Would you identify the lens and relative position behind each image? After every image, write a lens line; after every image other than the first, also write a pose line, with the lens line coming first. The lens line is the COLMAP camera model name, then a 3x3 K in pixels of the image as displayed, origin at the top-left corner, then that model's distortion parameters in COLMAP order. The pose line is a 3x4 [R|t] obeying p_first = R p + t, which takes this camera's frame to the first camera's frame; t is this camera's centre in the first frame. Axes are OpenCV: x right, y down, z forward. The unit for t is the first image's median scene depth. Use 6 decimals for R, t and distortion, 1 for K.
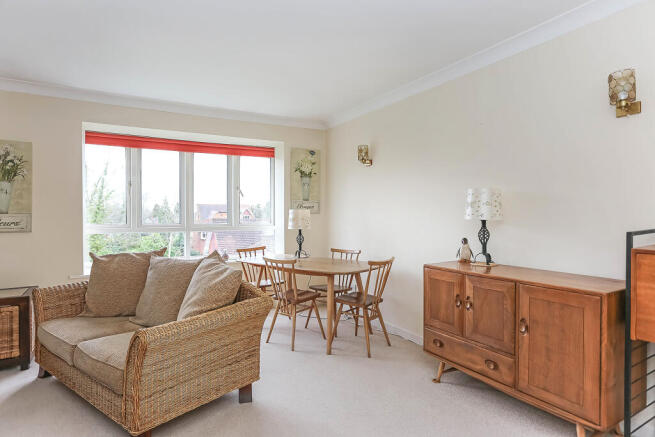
lens RADIAL K [[372.7, 0, 327.5], [0, 372.7, 221.4], [0, 0, 1]] dist [-0.052657, 0.037146]
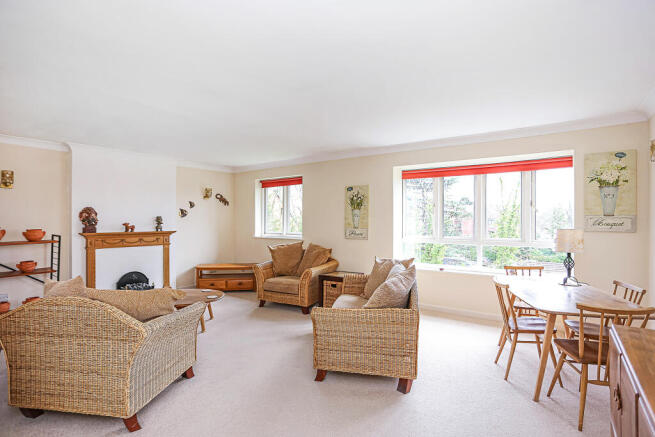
lens RADIAL K [[336.0, 0, 330.1], [0, 336.0, 217.7], [0, 0, 1]] dist [-0.041481, 0.043404]
pose [[0.425084, -0.002539, -0.905151, 0.422893], [-0.013358, 0.999870, -0.009078, -0.047671], [0.905056, 0.015950, 0.424994, 0.186249]]
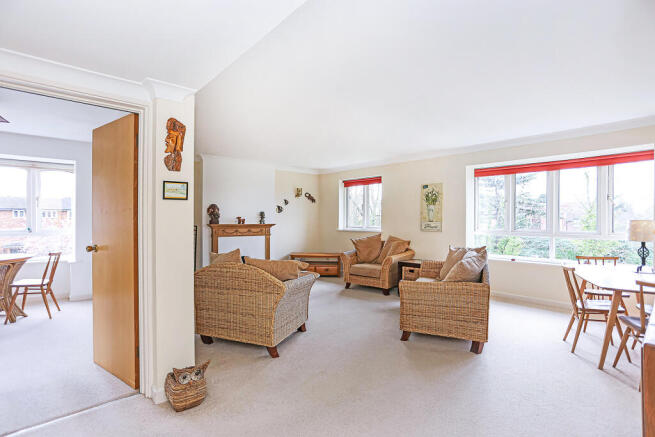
lens RADIAL K [[324.8, 0, 337.1], [0, 324.8, 218.1], [0, 0, 1]] dist [-0.038106, 0.037989]
pose [[0.248125, 0.002821, -0.968724, 0.552543], [-0.015467, 0.999880, -0.001050, -0.026664], [0.968604, 0.015244, 0.248139, 0.083398]]
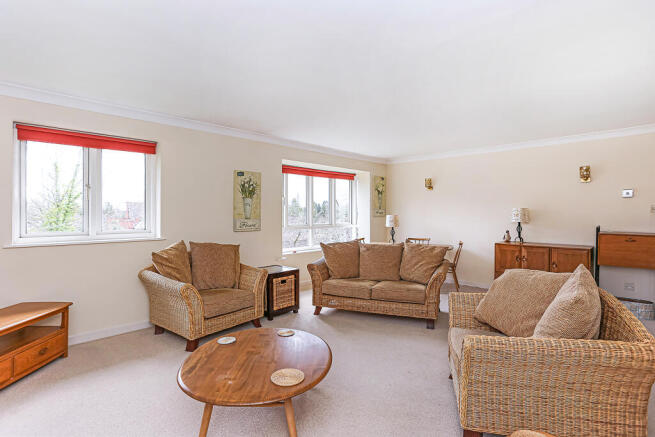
lens RADIAL K [[324.8, 0, 337.1], [0, 324.8, 218.1], [0, 0, 1]] dist [-0.038106, 0.037989]
pose [[0.956901, -0.003879, 0.290388, -0.798984], [0.003327, 0.999992, 0.002392, -0.024161], [-0.290395, -0.001322, 0.956906, -0.351033]]
